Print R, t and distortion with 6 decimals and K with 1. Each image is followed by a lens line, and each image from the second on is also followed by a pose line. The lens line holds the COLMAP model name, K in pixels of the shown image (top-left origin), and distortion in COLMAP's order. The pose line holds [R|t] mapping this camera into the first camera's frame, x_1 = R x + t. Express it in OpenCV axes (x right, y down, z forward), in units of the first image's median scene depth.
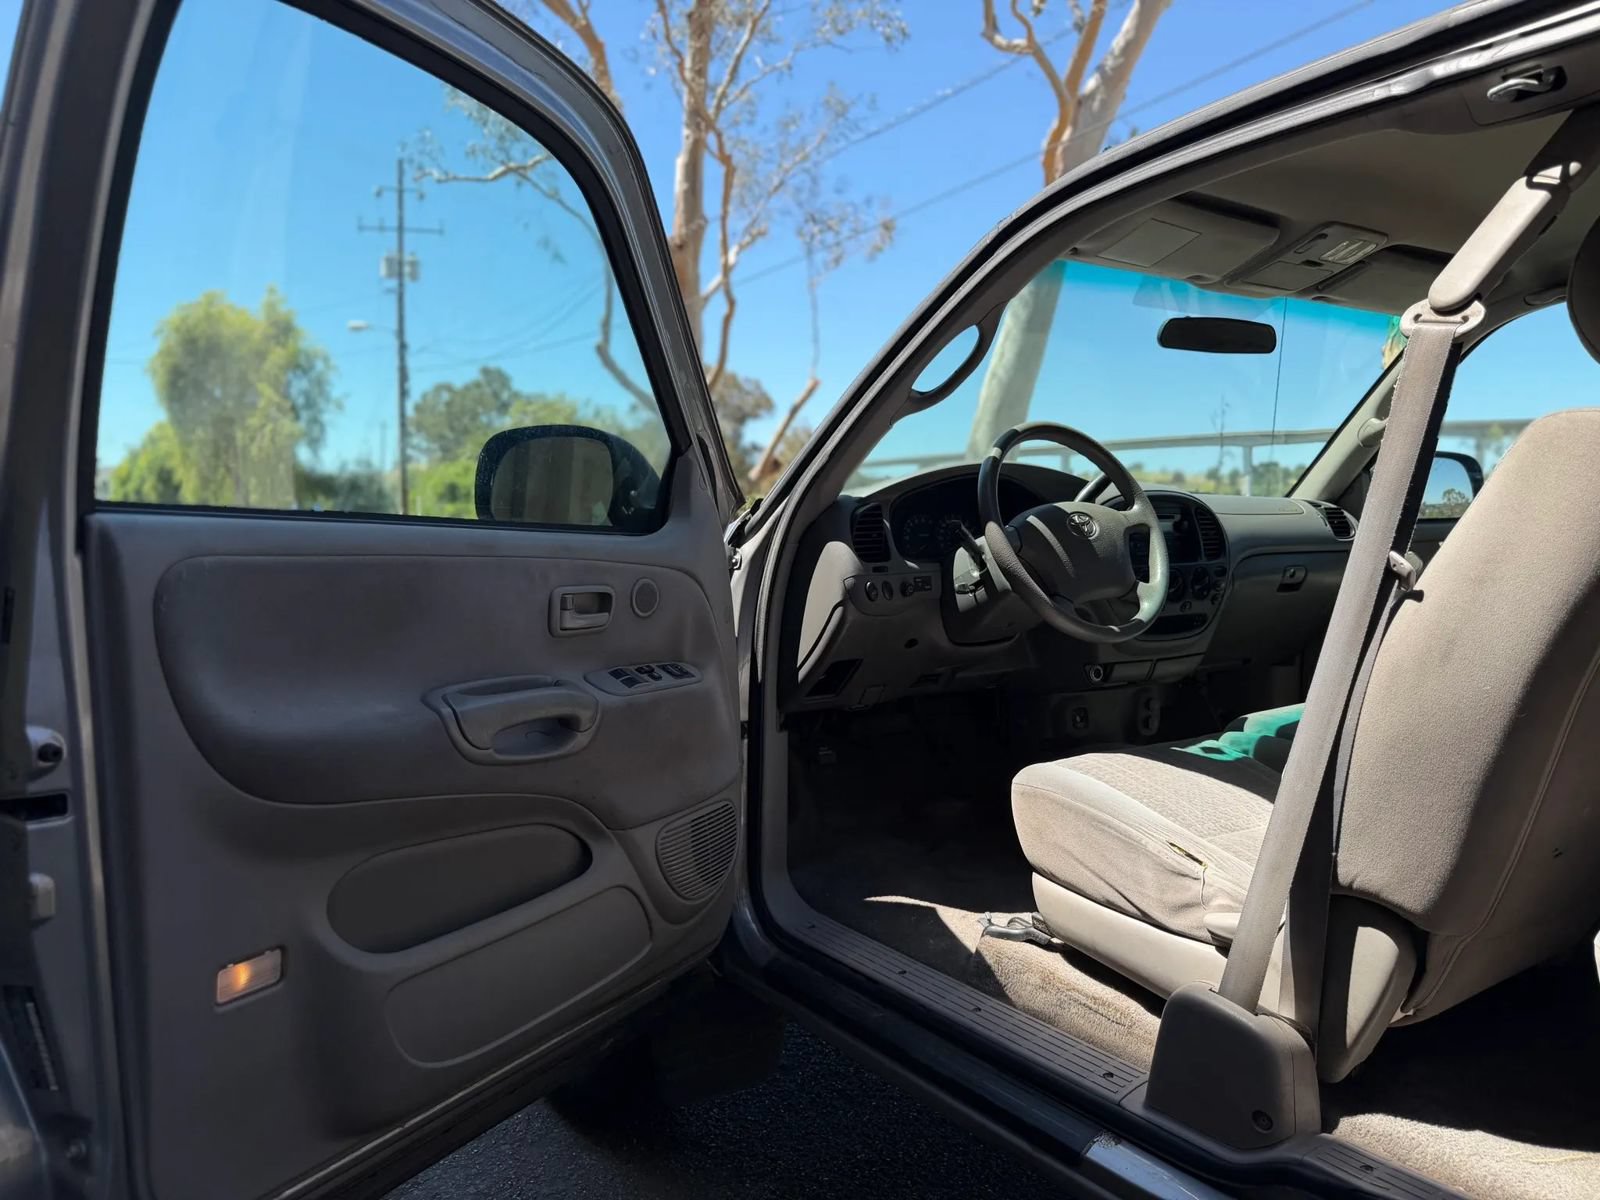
lens RADIAL K [[1136.0, 0, 794.8], [0, 1136.0, 602.0], [0, 0, 1]] dist [0.001332, -0.005702]
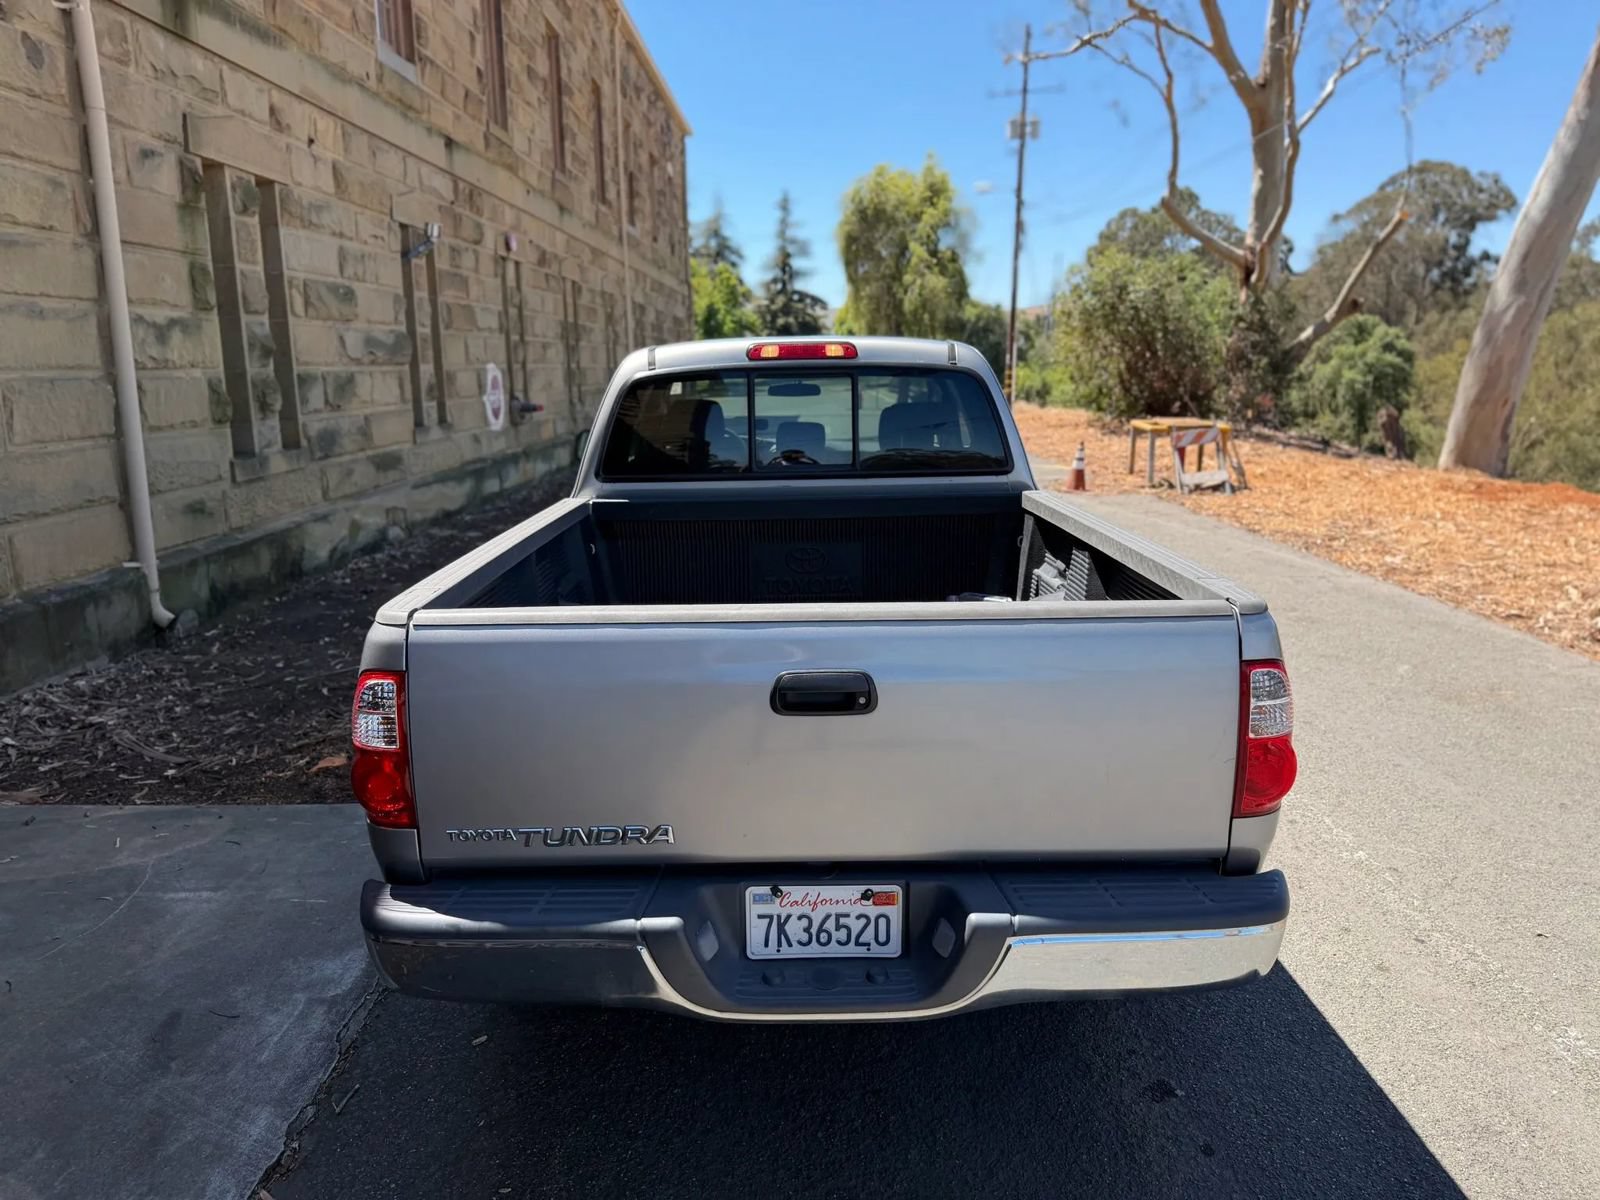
lens RADIAL K [[1131.5, 0, 799.9], [0, 1131.5, 603.8], [0, 0, 1]] dist [0.024539, -0.033397]
pose [[0.831529, 0.107491, -0.544982, 0.109165], [-0.022590, 0.986831, 0.160172, -0.009534], [0.555022, -0.120876, 0.823006, -0.074463]]
